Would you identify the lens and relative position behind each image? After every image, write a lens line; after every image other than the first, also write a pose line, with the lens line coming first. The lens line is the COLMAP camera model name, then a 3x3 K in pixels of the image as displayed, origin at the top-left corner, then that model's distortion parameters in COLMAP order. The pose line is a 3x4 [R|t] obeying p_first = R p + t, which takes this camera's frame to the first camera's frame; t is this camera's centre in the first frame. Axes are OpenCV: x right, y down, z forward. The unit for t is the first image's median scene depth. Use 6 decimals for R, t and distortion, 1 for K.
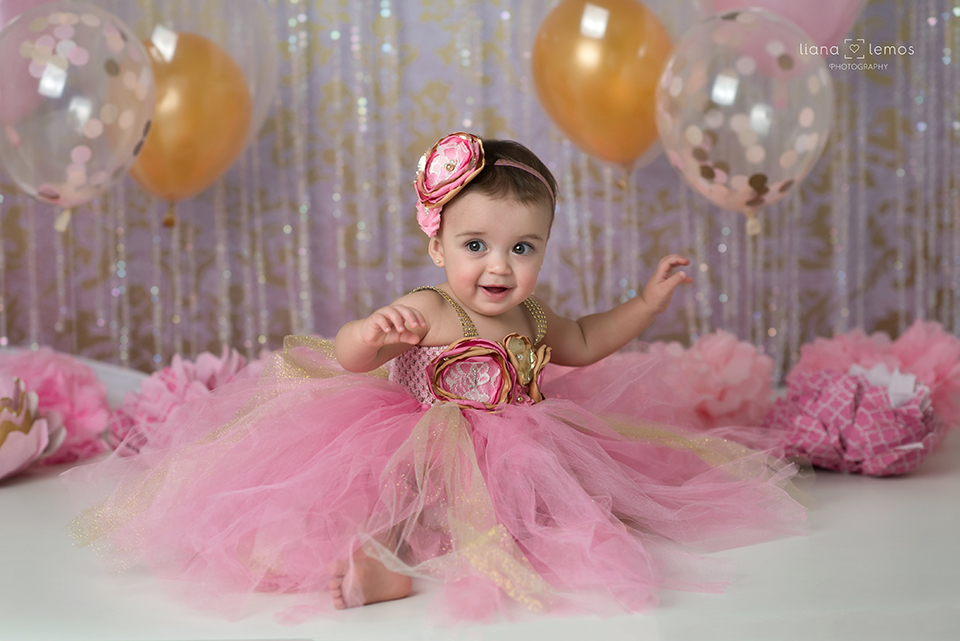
lens RADIAL K [[2398.3, 0, 479.3], [0, 2398.3, 326.3], [0, 0, 1]] dist [0.010899, 0.000000]
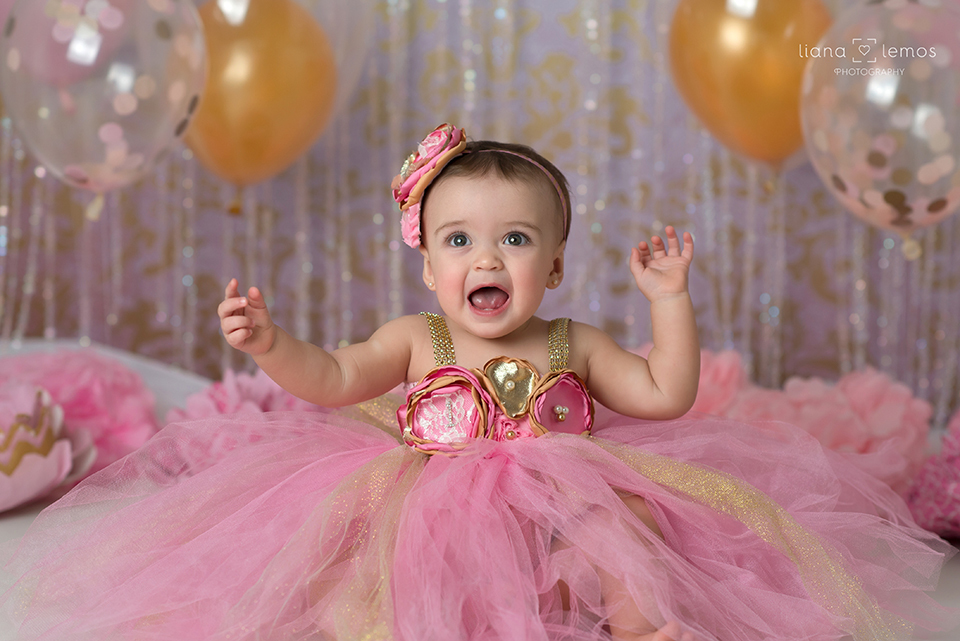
lens RADIAL K [[2398.3, 0, 482.6], [0, 2398.3, 324.1], [0, 0, 1]] dist [0.010899, 0.000000]
pose [[0.996215, 0.046789, -0.073255, 0.022750], [-0.044820, 0.998594, 0.028295, -0.028726], [0.074476, -0.024905, 0.996912, 0.139132]]
